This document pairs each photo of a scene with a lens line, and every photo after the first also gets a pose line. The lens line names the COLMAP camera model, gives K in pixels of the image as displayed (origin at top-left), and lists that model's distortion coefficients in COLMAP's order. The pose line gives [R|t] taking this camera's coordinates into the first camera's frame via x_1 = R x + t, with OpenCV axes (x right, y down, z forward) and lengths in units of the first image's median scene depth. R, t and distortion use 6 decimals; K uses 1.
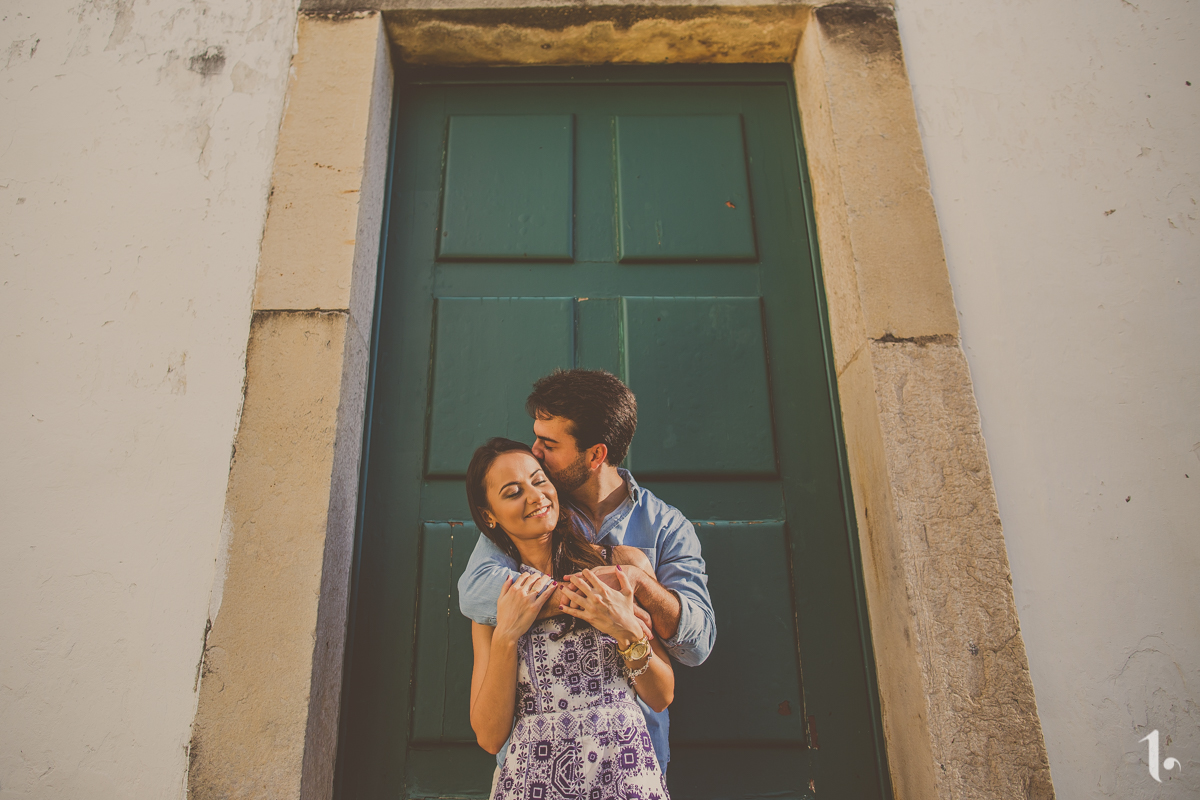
lens RADIAL K [[859.0, 0, 586.9], [0, 859.0, 394.7], [0, 0, 1]] dist [-0.014302, 0.013238]
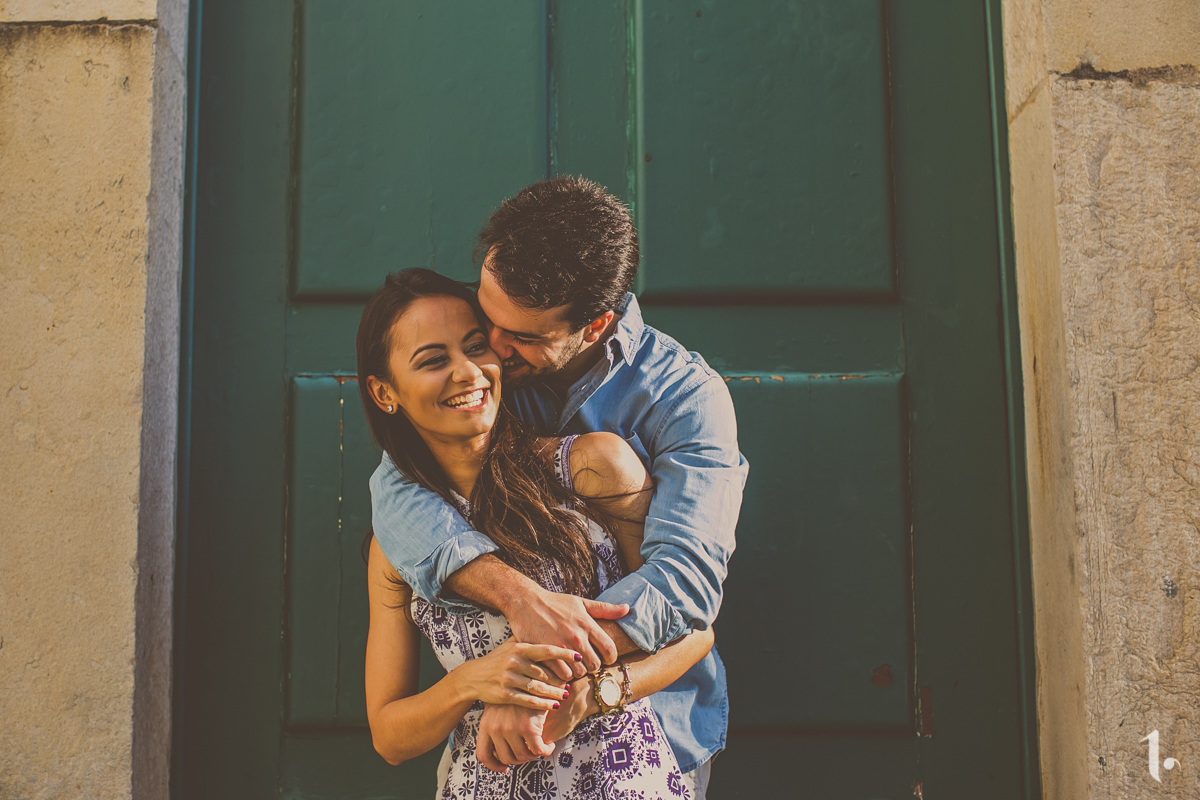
lens RADIAL K [[1727.4, 0, 603.0], [0, 1727.4, 400.3], [0, 0, 1]] dist [-0.048709, 0.000000]
pose [[0.999929, 0.002900, 0.011515, 0.011839], [-0.005079, 0.980999, 0.193946, -0.075533], [-0.010734, -0.193991, 0.980945, -0.196269]]
